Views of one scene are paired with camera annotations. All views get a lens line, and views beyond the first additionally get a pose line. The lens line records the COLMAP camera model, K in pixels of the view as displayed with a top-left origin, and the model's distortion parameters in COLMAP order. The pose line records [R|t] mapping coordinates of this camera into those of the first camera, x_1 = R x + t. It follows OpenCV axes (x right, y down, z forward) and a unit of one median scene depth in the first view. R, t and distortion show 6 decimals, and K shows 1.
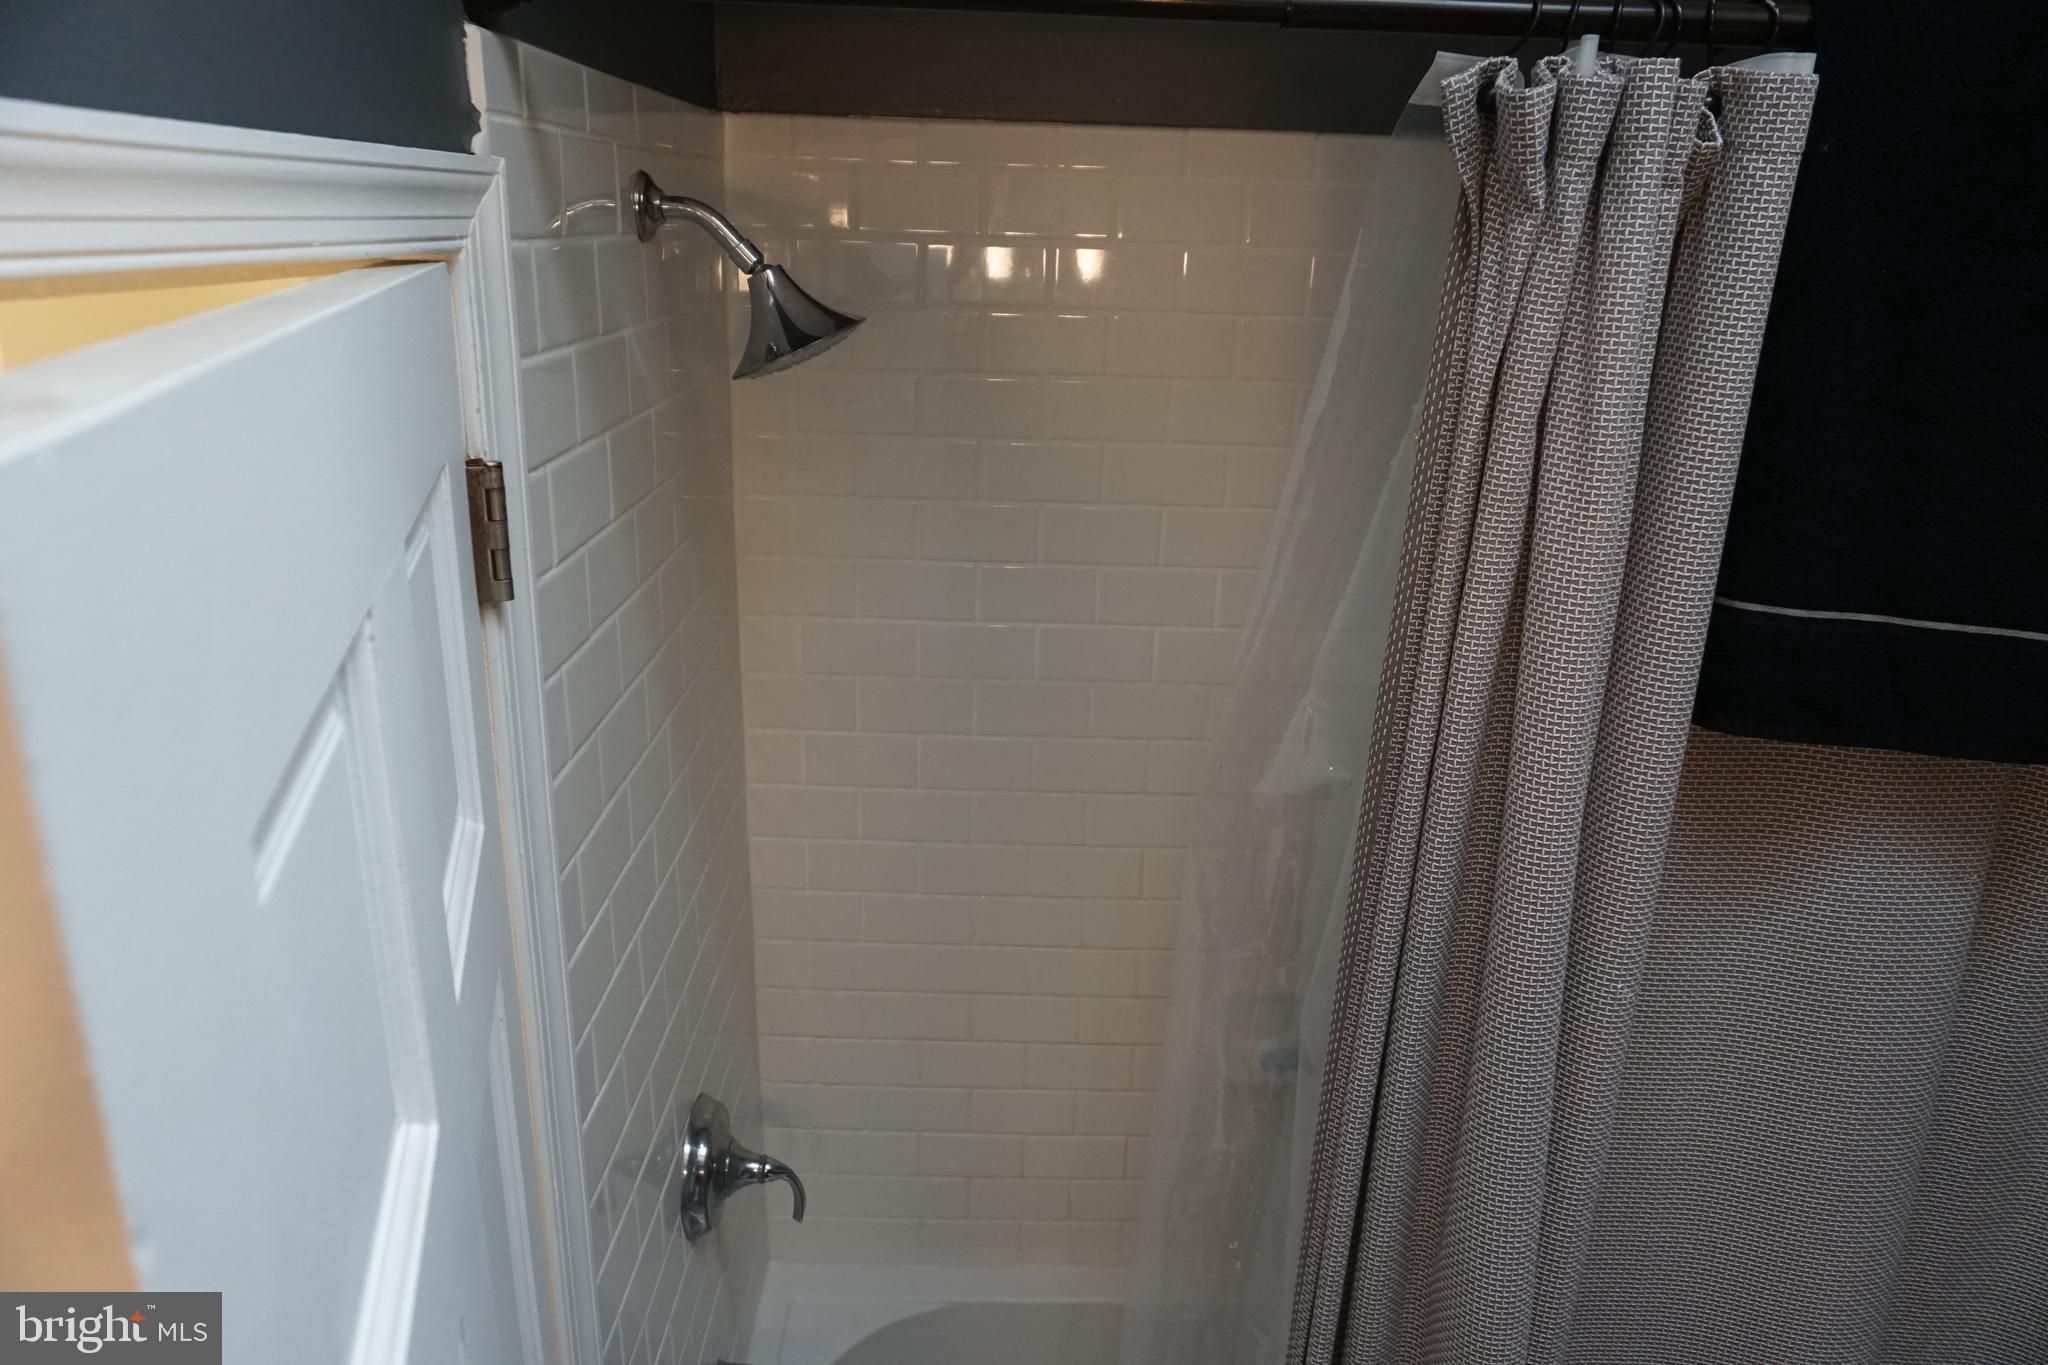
lens RADIAL K [[1356.2, 0, 1033.4], [0, 1356.2, 660.7], [0, 0, 1]] dist [-0.039757, 0.030978]
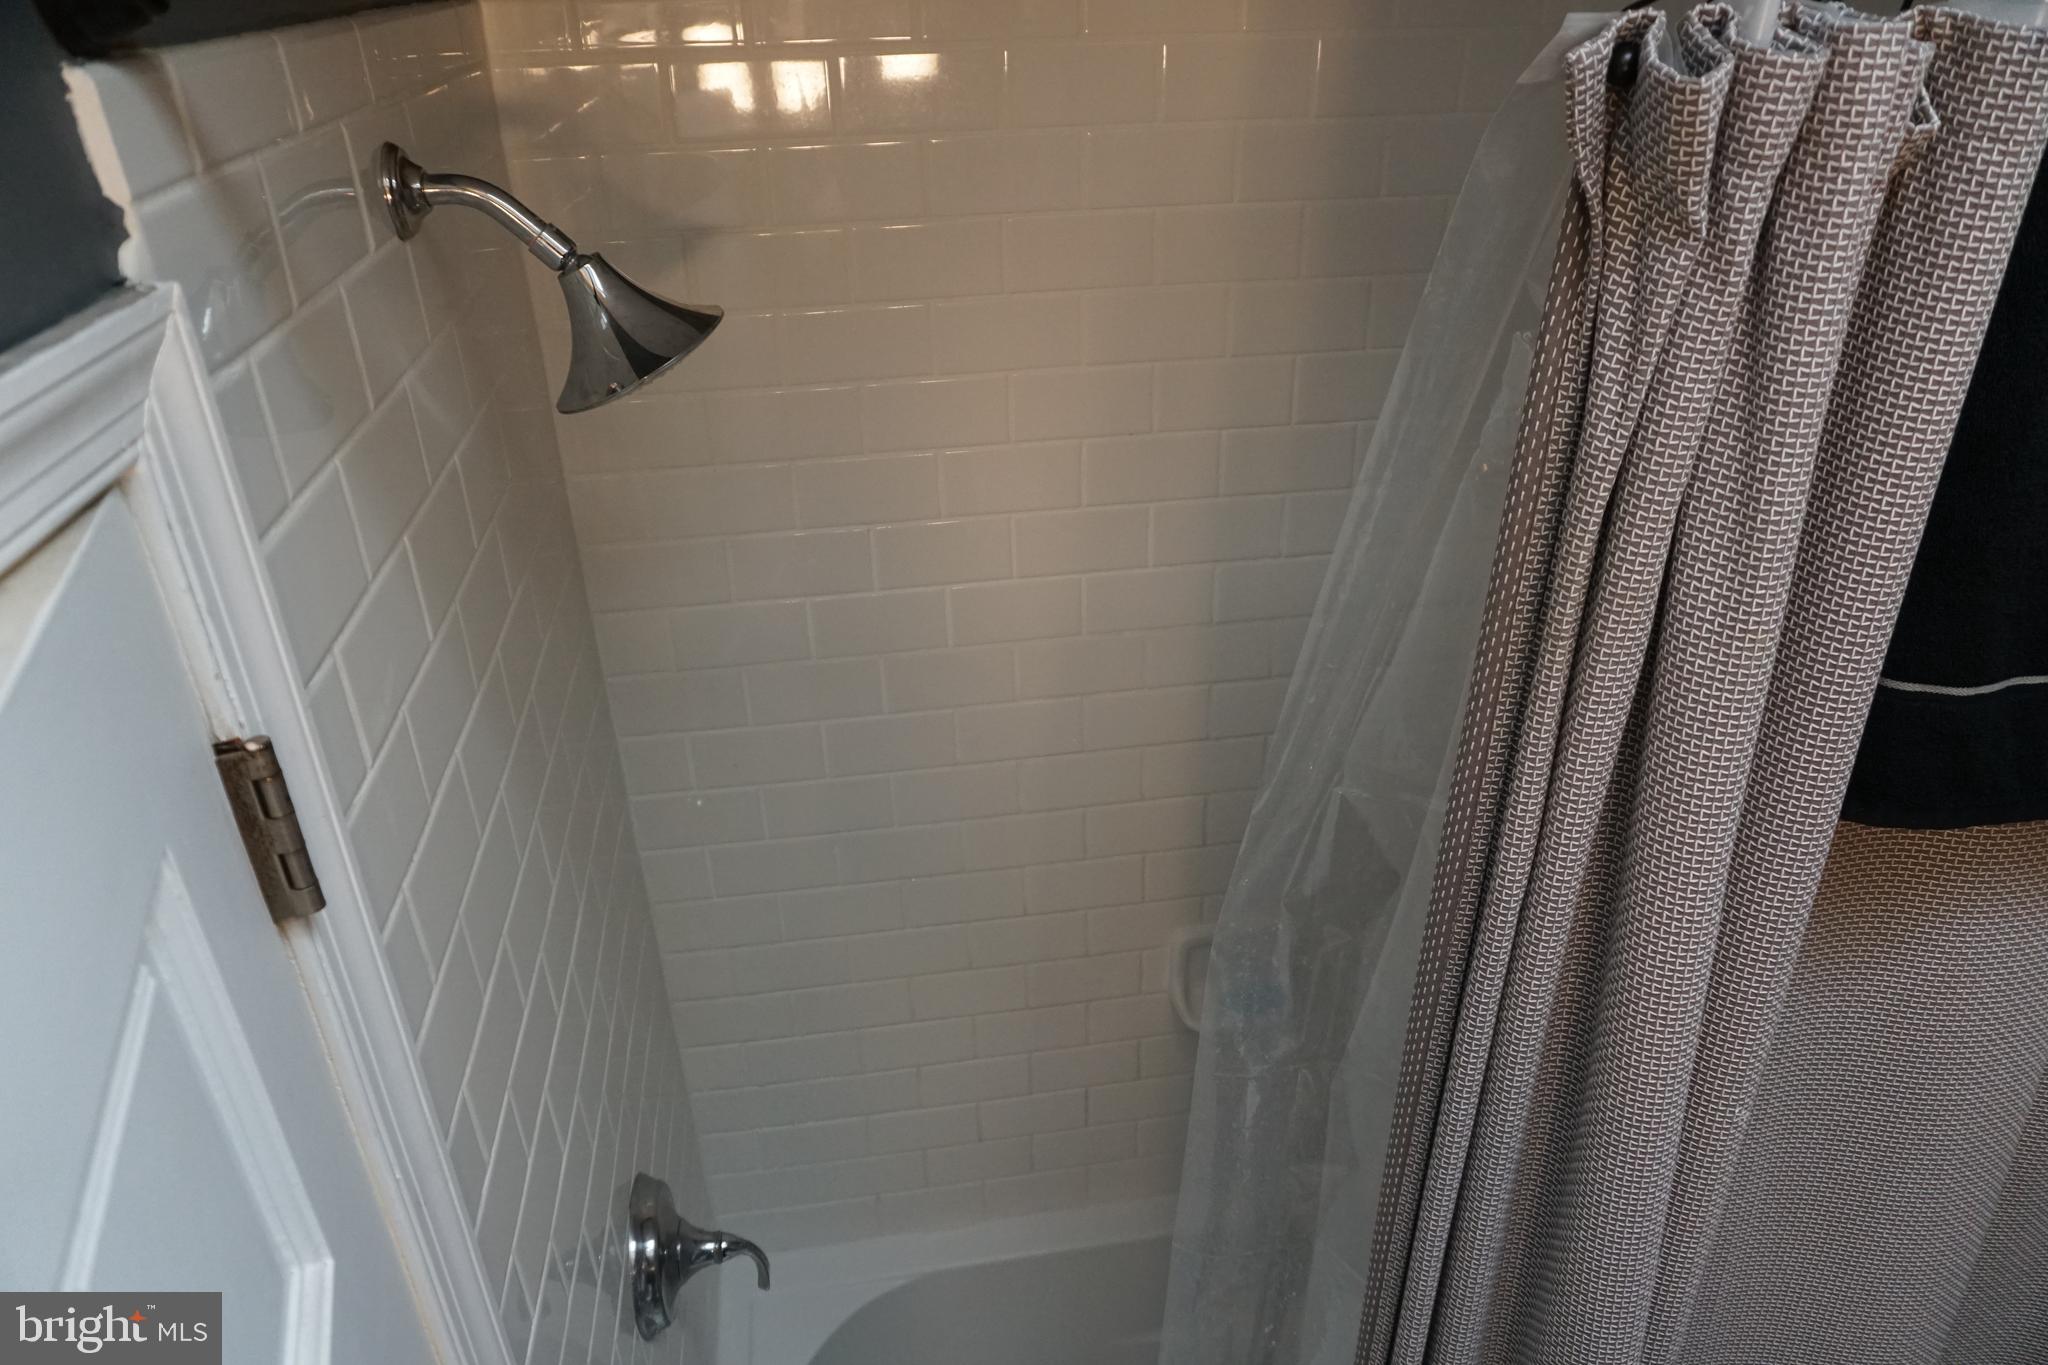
lens RADIAL K [[1356.2, 0, 1033.4], [0, 1356.2, 660.7], [0, 0, 1]] dist [-0.039757, 0.030978]
pose [[0.987977, -0.112434, 0.106117, -0.078353], [0.091420, 0.978385, 0.185485, -0.268291], [-0.124678, -0.173554, 0.976901, 0.287391]]
